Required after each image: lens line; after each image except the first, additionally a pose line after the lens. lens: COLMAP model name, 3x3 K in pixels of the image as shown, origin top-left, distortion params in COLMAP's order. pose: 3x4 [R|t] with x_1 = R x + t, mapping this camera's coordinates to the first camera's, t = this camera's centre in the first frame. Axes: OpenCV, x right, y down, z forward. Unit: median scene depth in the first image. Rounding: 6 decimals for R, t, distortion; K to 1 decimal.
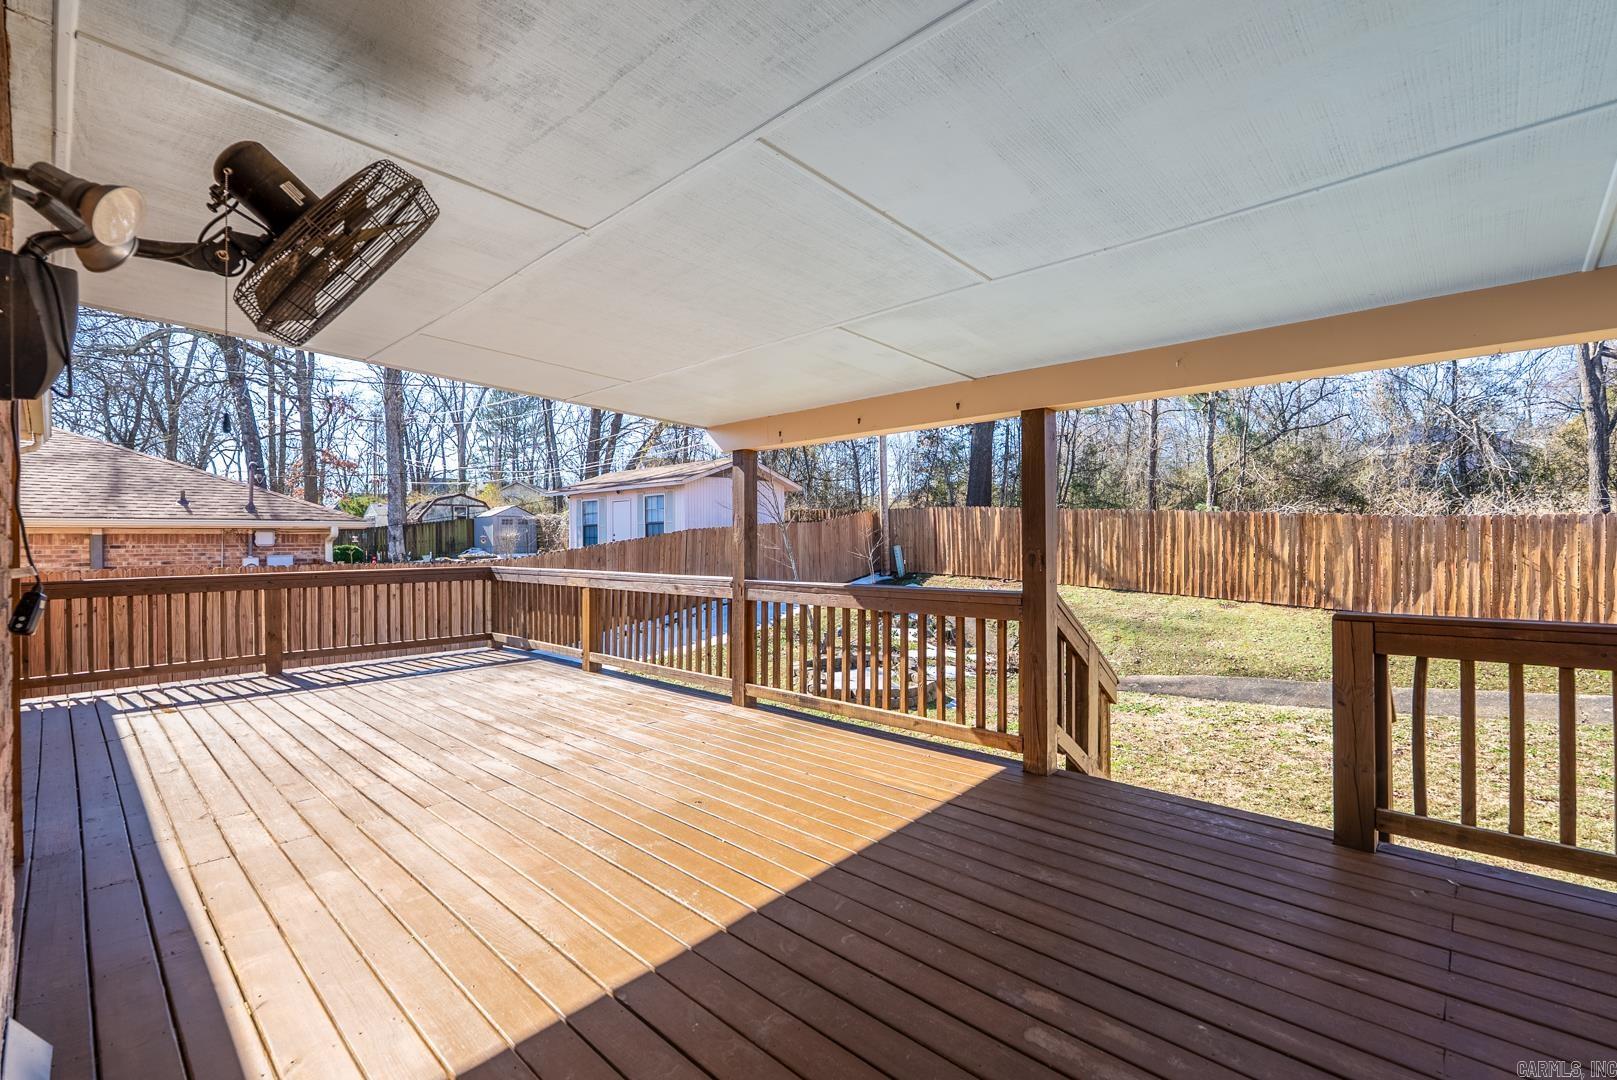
lens RADIAL K [[726.1, 0, 804.0], [0, 726.1, 537.2], [0, 0, 1]] dist [-0.004364, 0.000567]
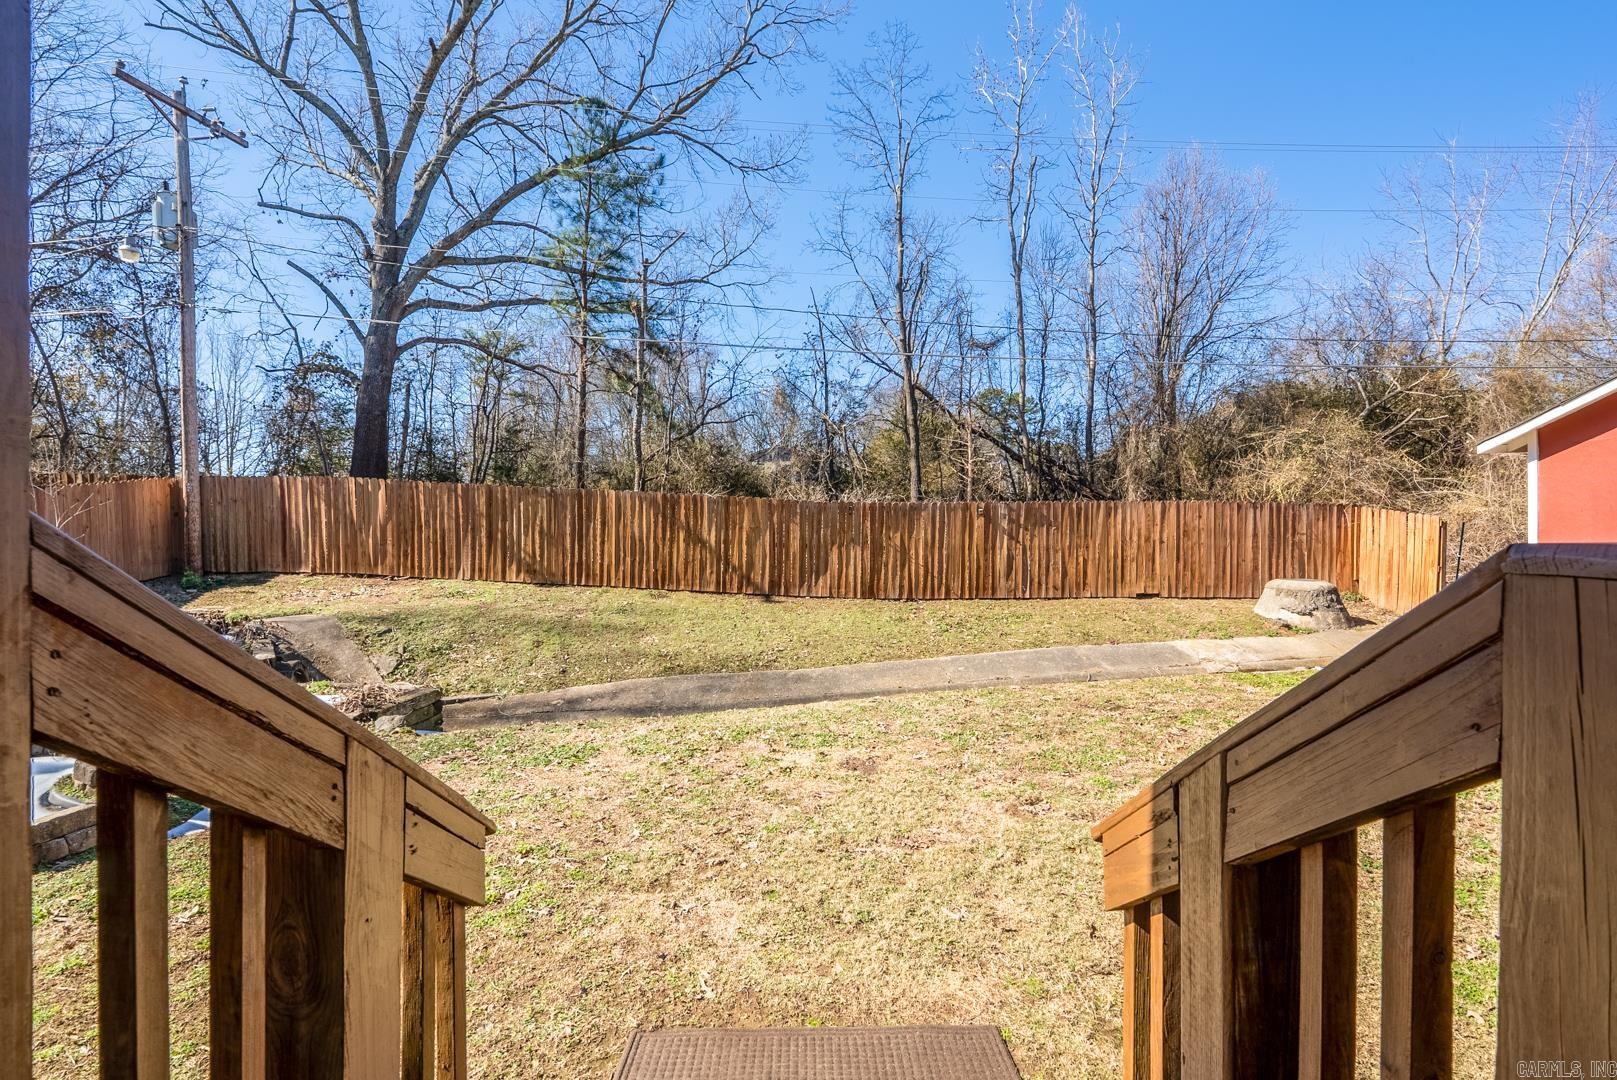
lens RADIAL K [[726.1, 0, 813.4], [0, 726.1, 540.5], [0, 0, 1]] dist [-0.004364, 0.000567]
pose [[0.725128, 0.001671, 0.688612, 0.096820], [-0.004541, 0.999987, 0.002355, 0.021800], [-0.688599, -0.004835, 0.725126, 0.204978]]
